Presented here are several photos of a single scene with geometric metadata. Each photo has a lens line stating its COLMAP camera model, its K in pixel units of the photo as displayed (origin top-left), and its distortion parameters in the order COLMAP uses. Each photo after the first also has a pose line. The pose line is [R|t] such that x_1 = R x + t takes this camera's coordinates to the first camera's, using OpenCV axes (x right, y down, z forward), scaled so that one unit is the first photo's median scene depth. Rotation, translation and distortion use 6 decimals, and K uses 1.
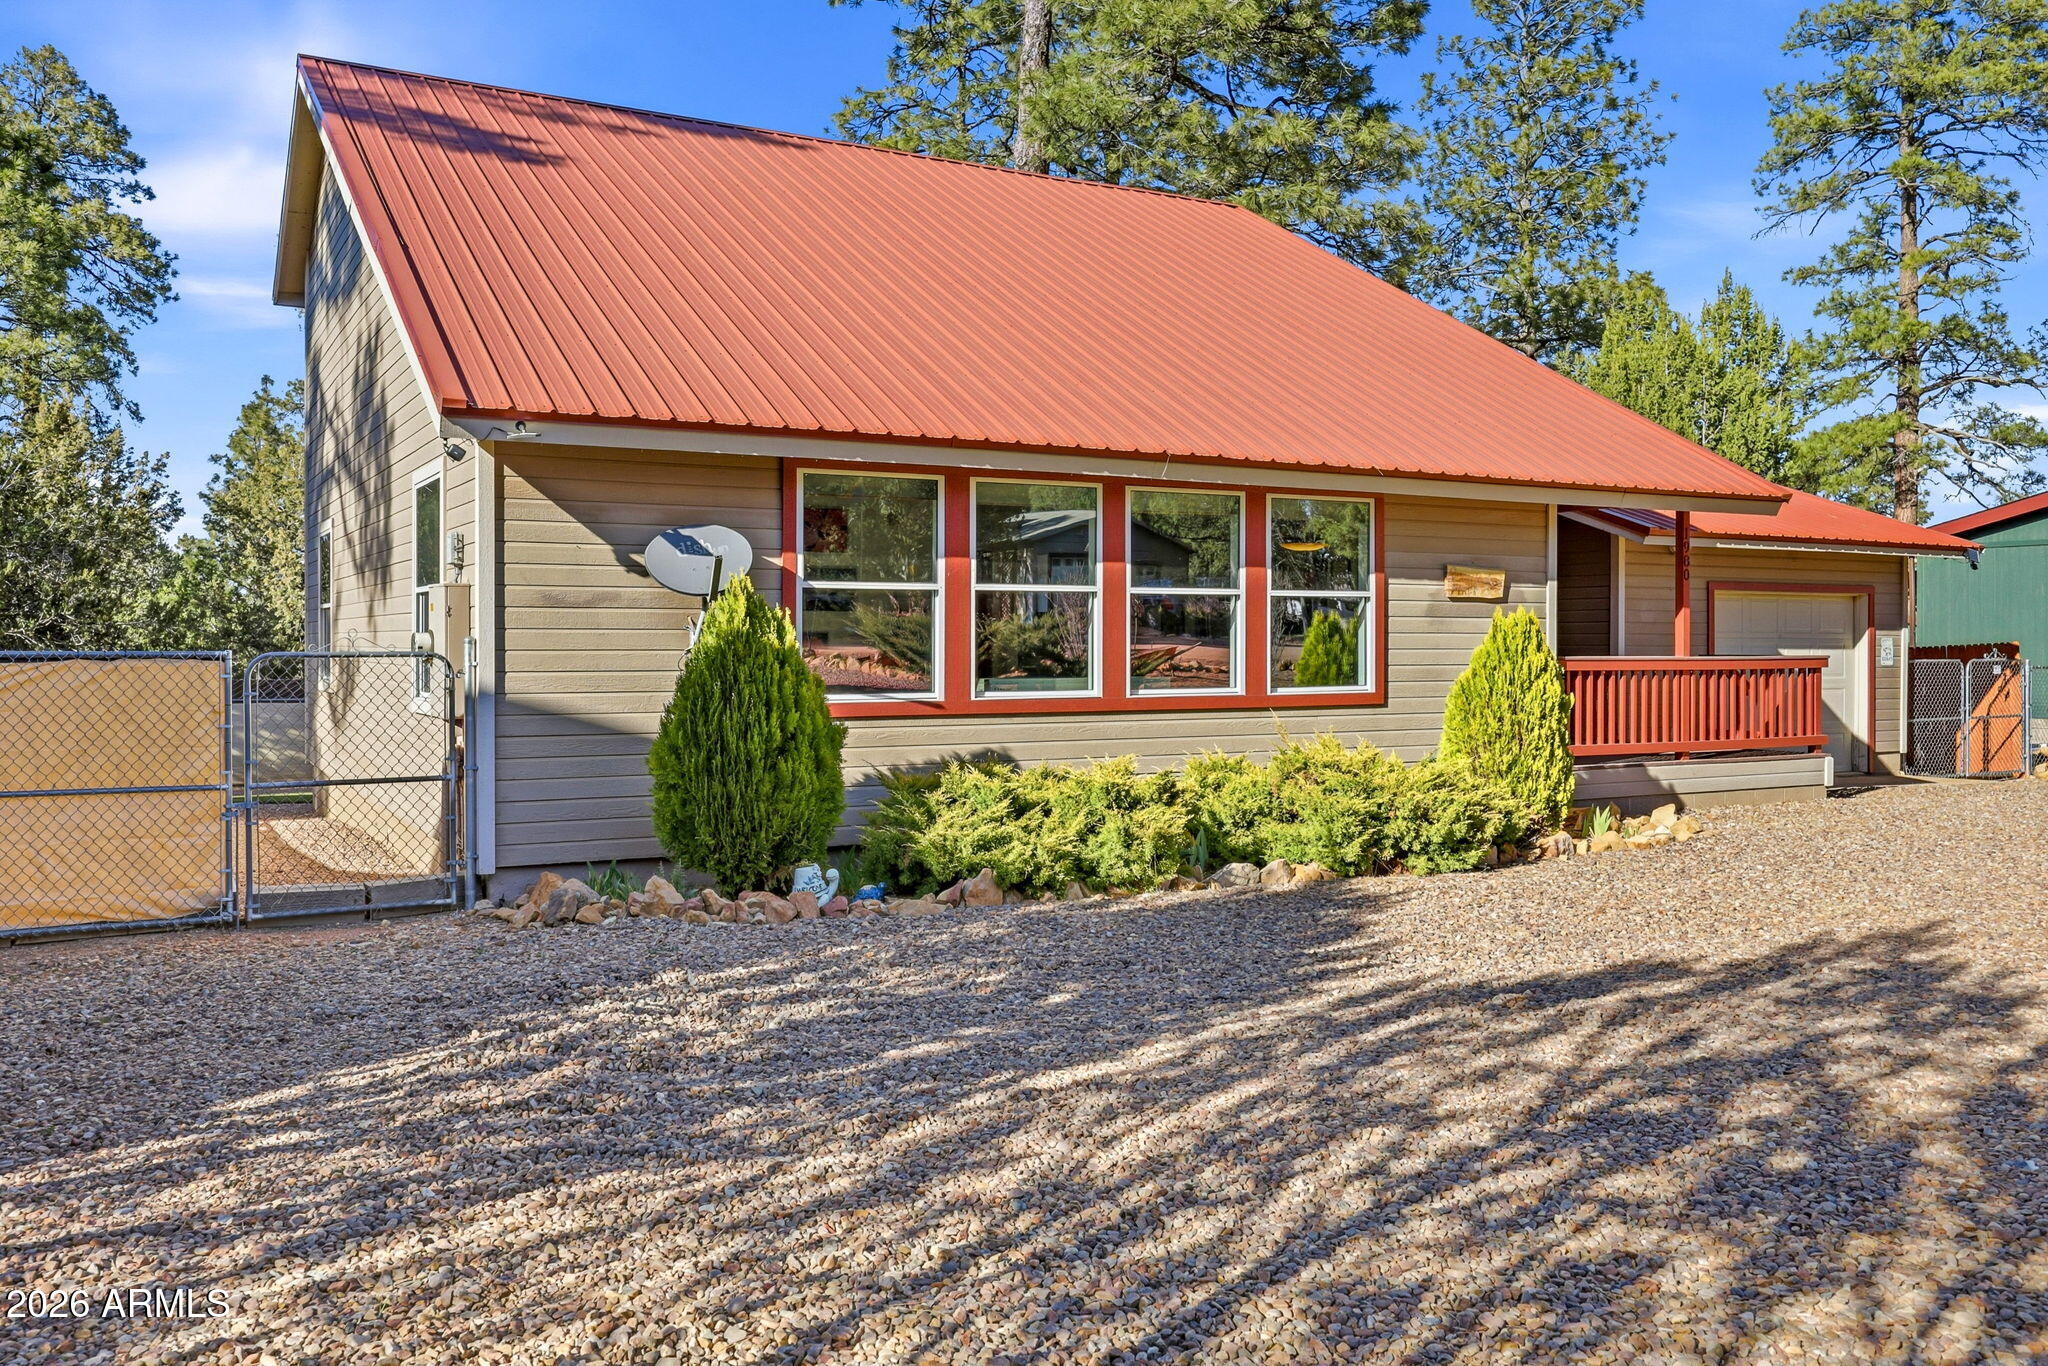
lens RADIAL K [[1614.6, 0, 1020.8], [0, 1614.6, 668.0], [0, 0, 1]] dist [0.015858, 0.004259]
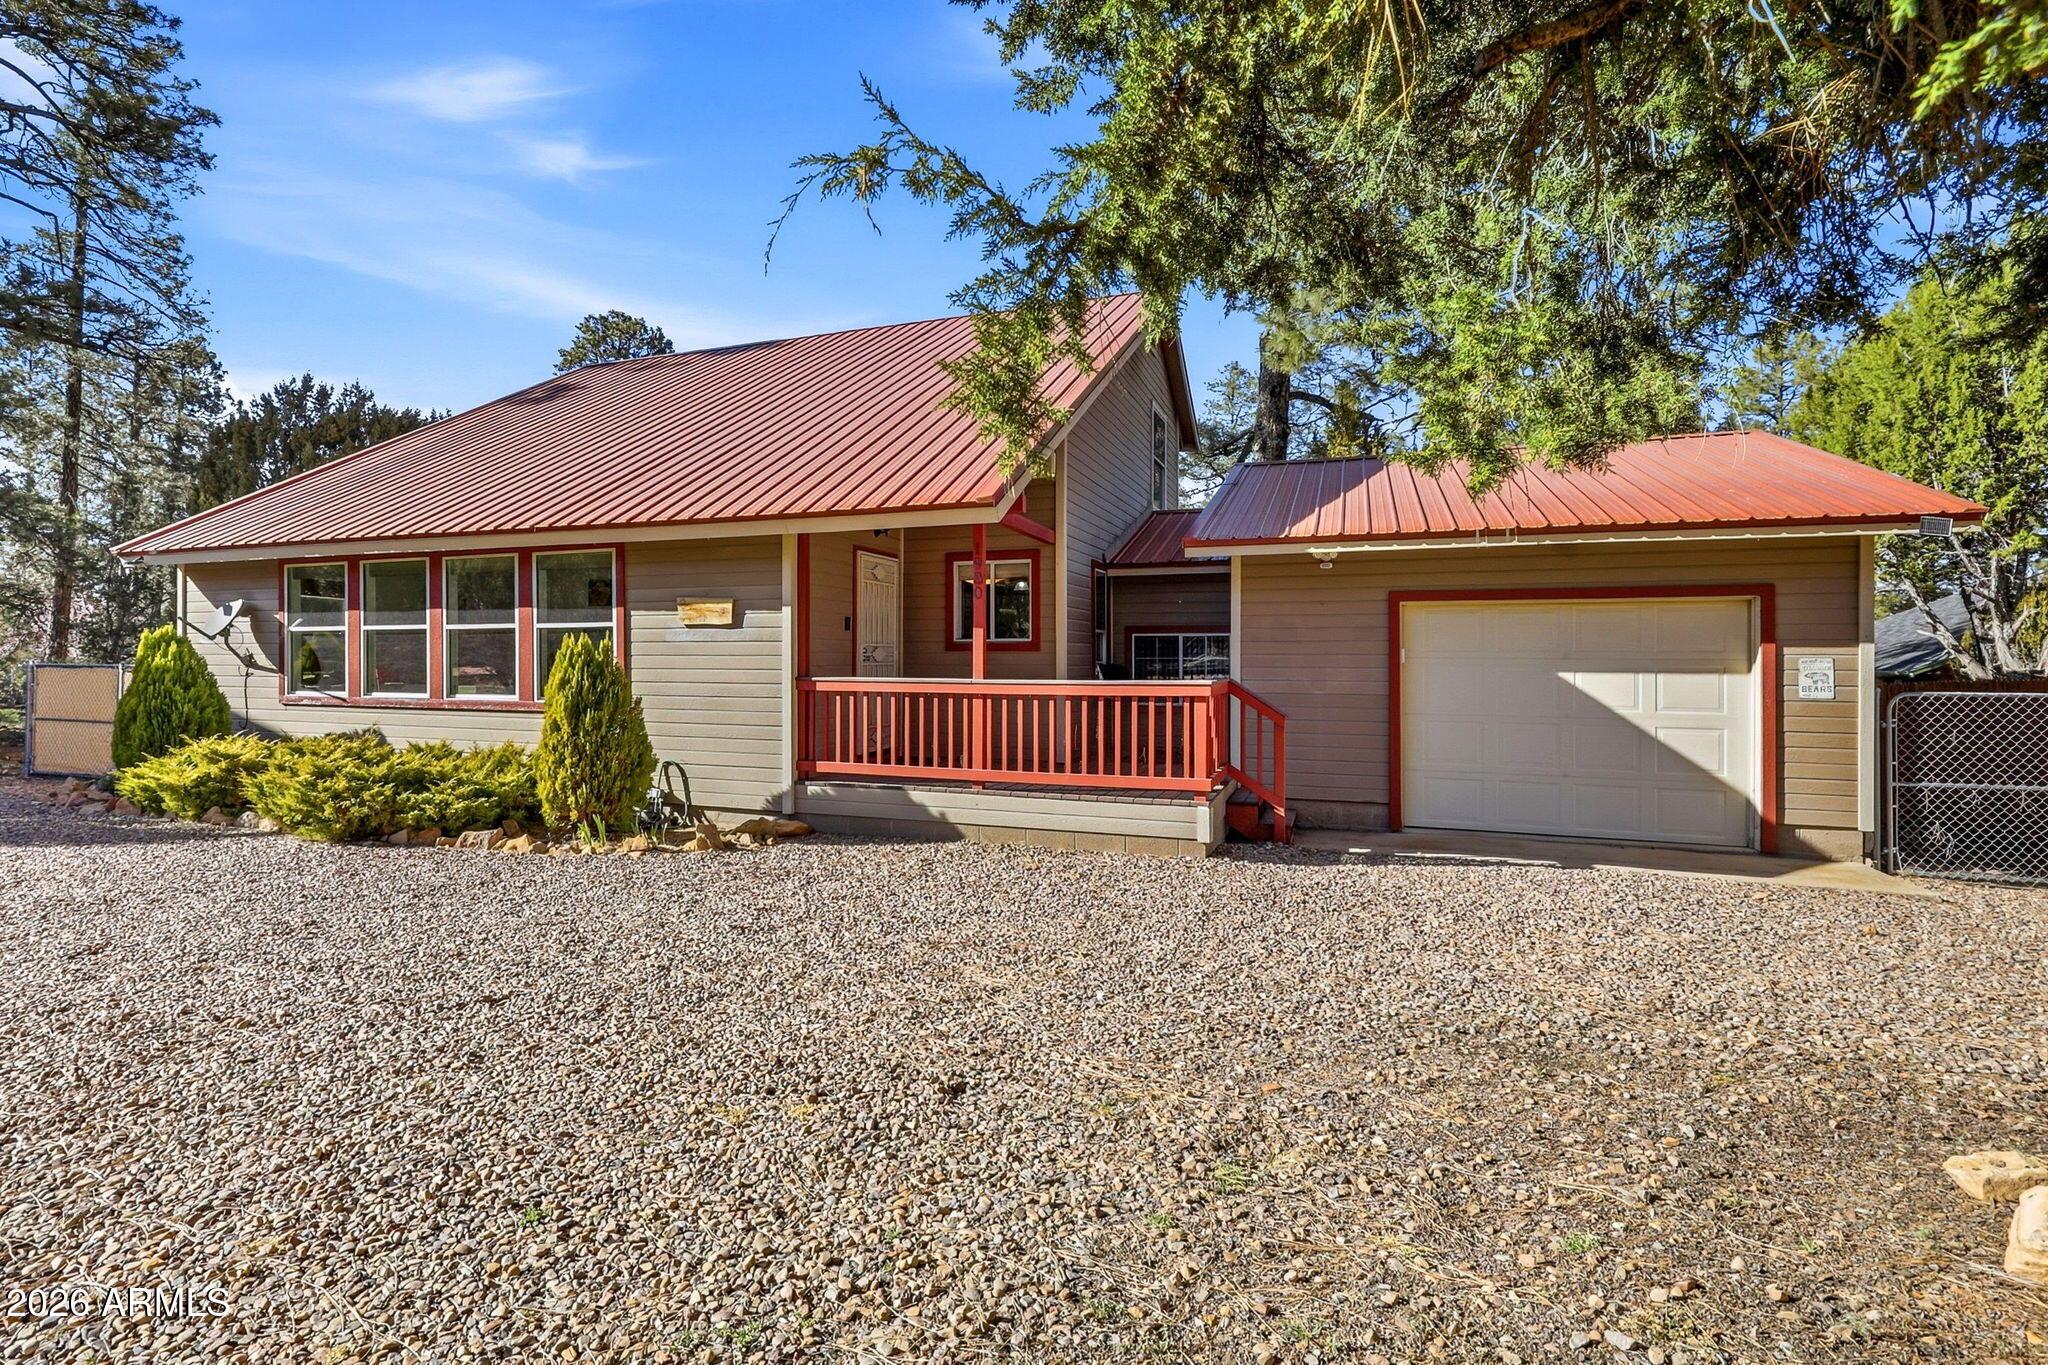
lens RADIAL K [[969.1, 0, 983.6], [0, 969.1, 659.4], [0, 0, 1]] dist [0.000066, 0.000096]
pose [[0.648254, -0.000089, -0.761424, 0.967627], [-0.014546, 0.999816, -0.012501, -0.013303], [0.761285, 0.019179, 0.648134, 0.732183]]
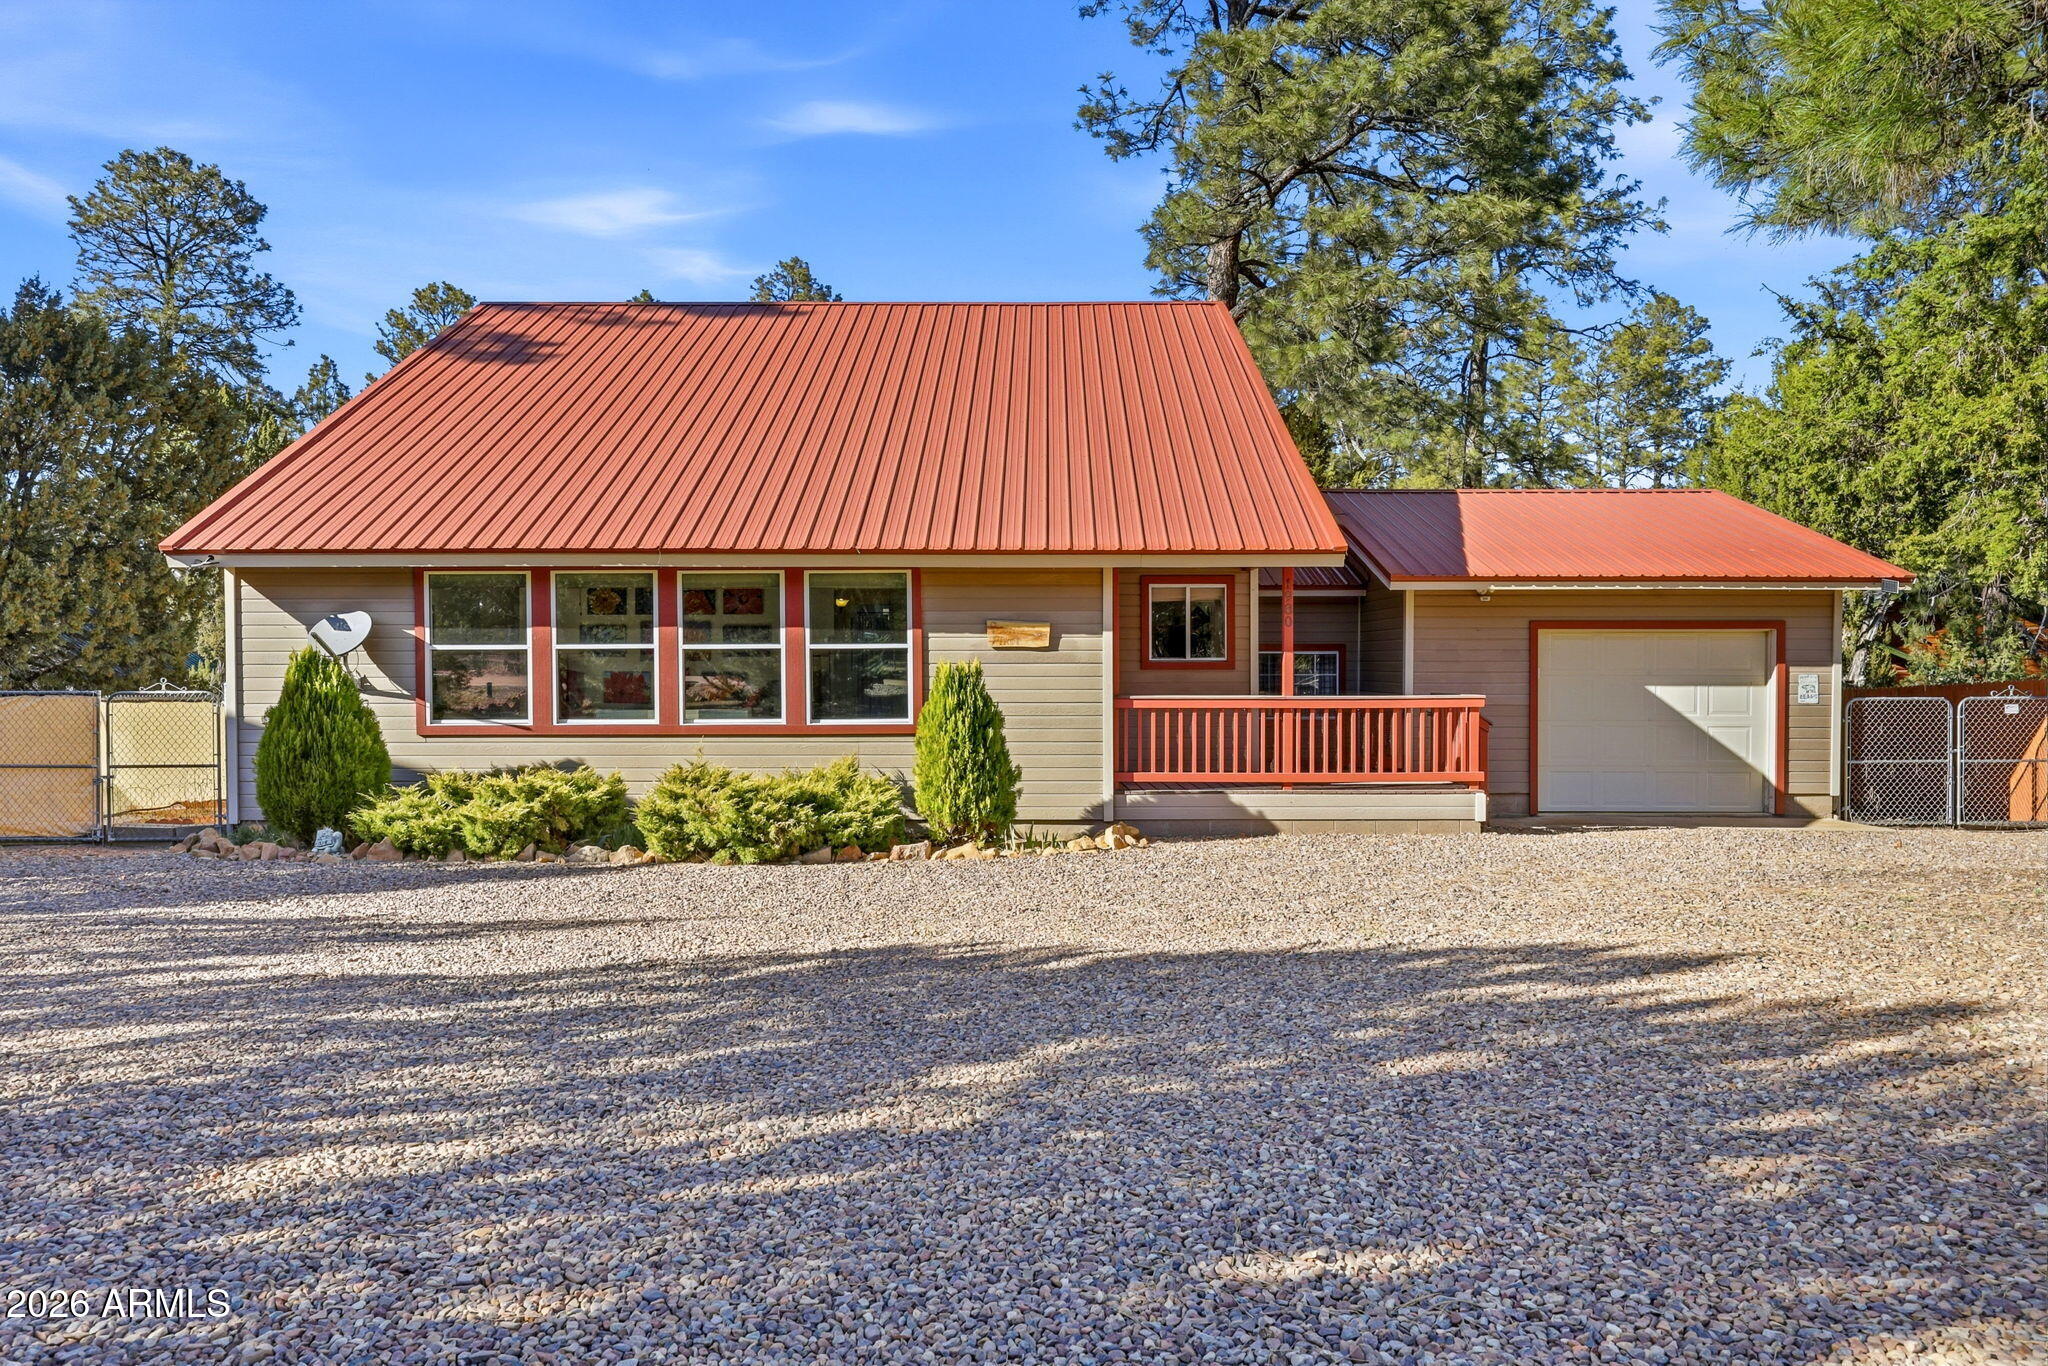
lens RADIAL K [[1314.1, 0, 1033.2], [0, 1314.1, 688.9], [0, 0, 1]] dist [0.011806, -0.000305]
pose [[0.878535, 0.005369, -0.477647, 0.789786], [-0.005336, 0.999985, 0.001426, -0.014292], [0.477648, 0.001297, 0.878551, 0.145924]]
